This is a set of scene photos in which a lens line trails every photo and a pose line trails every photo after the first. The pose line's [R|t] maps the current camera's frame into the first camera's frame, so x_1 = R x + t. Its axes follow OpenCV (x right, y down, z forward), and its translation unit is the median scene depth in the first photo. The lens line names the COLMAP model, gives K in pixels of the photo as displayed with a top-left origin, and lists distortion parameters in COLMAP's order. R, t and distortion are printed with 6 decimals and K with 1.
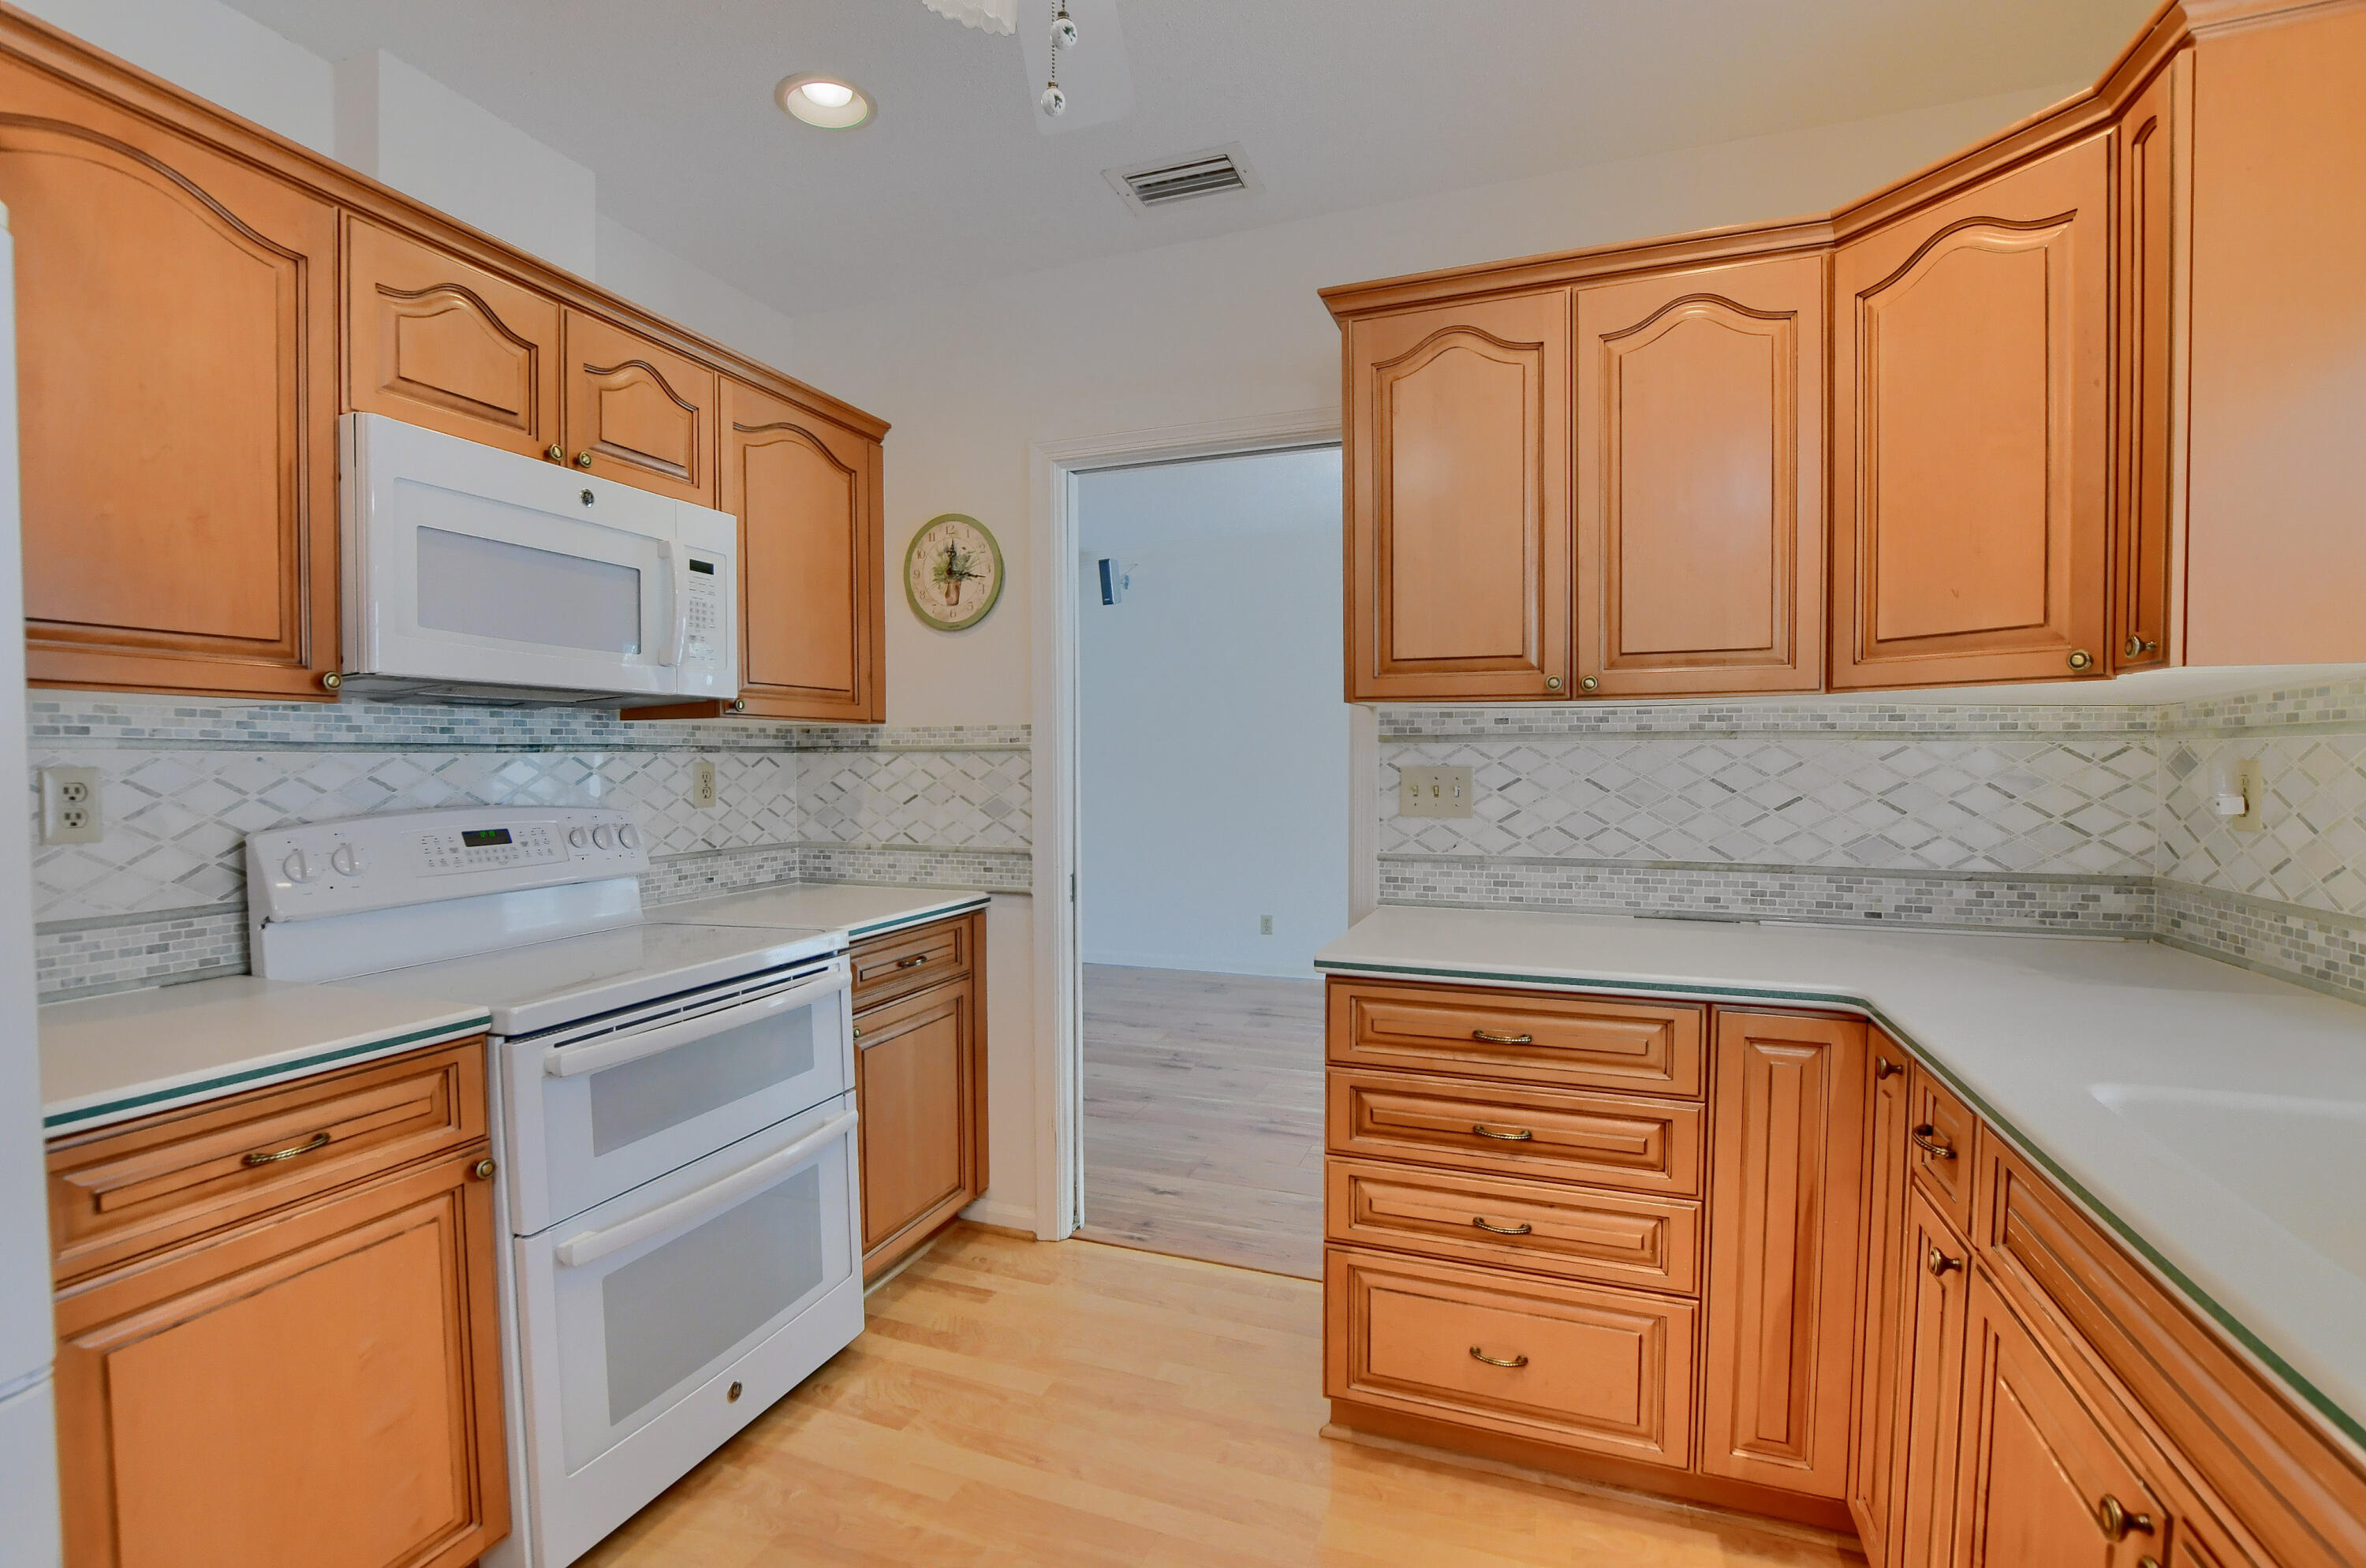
lens RADIAL K [[1044.5, 0, 1179.2], [0, 1044.5, 792.2], [0, 0, 1]] dist [-0.031844, 0.003138]
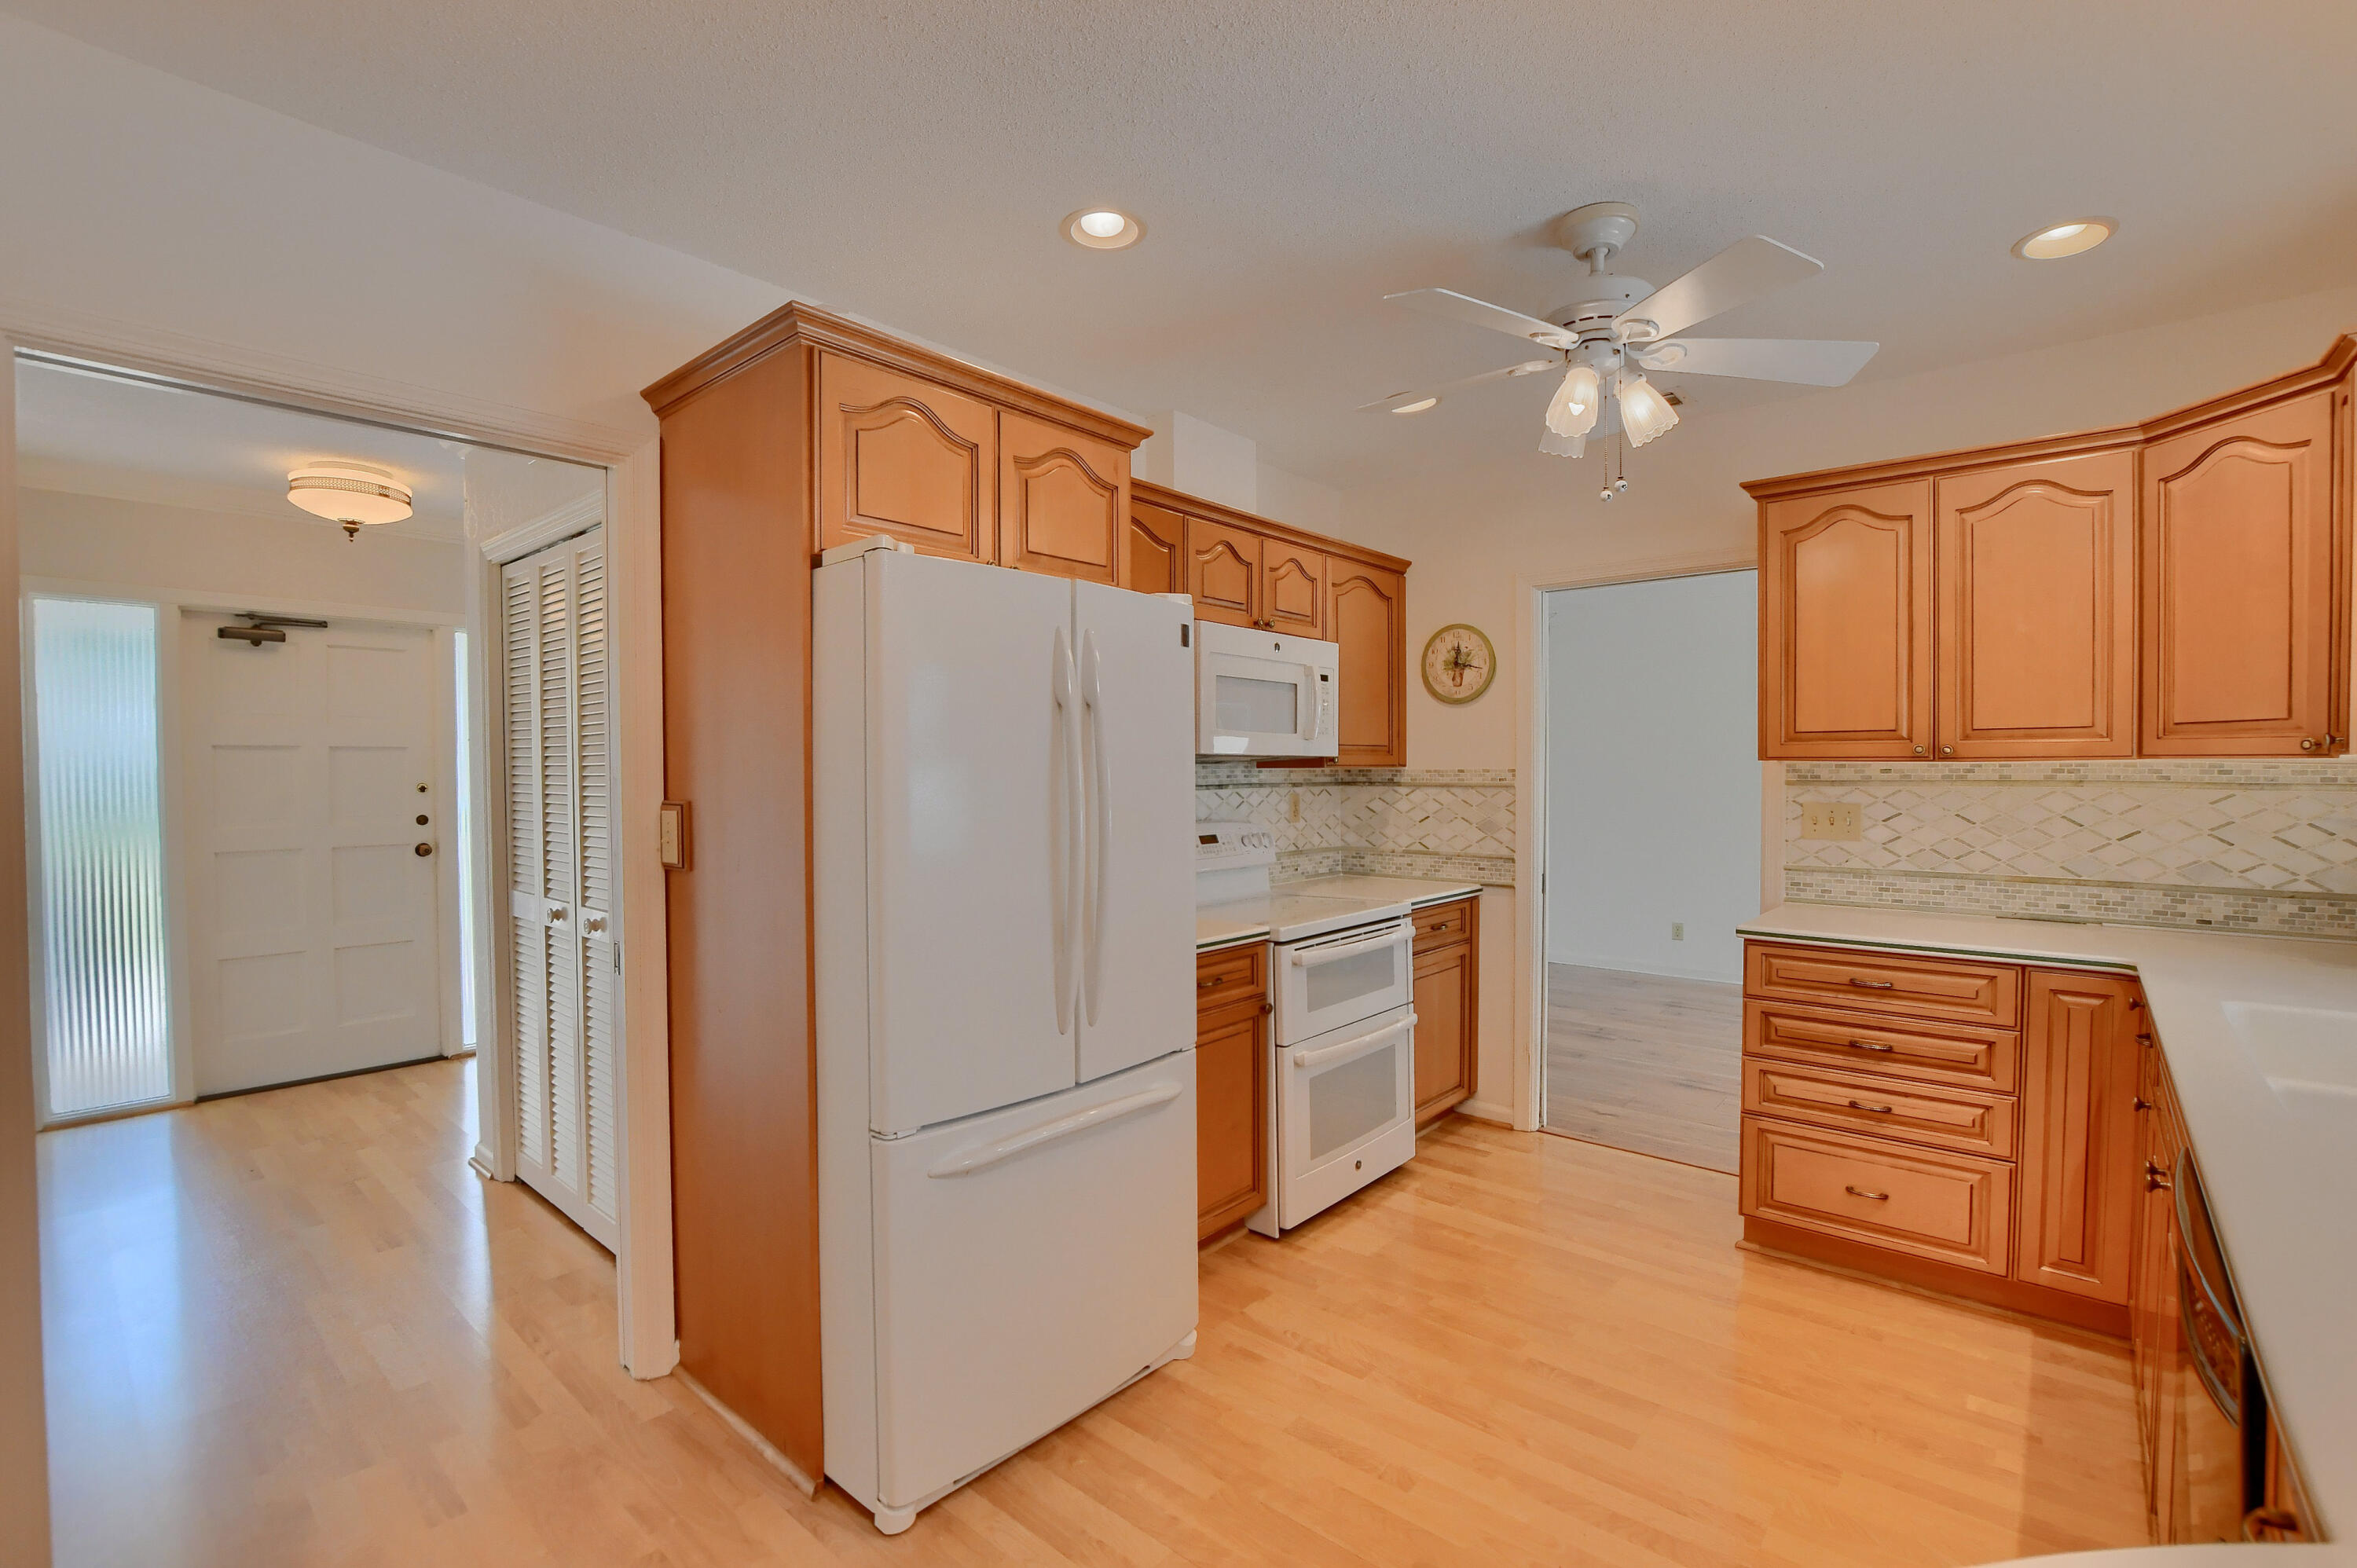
lens RADIAL K [[1040.4, 0, 1174.7], [0, 1040.4, 792.2], [0, 0, 1]] dist [-0.031844, 0.003138]
pose [[0.937428, 0.007873, -0.348090, -0.107064], [-0.011464, 0.999900, -0.008257, -0.019973], [0.347991, 0.011731, 0.937425, -0.644411]]
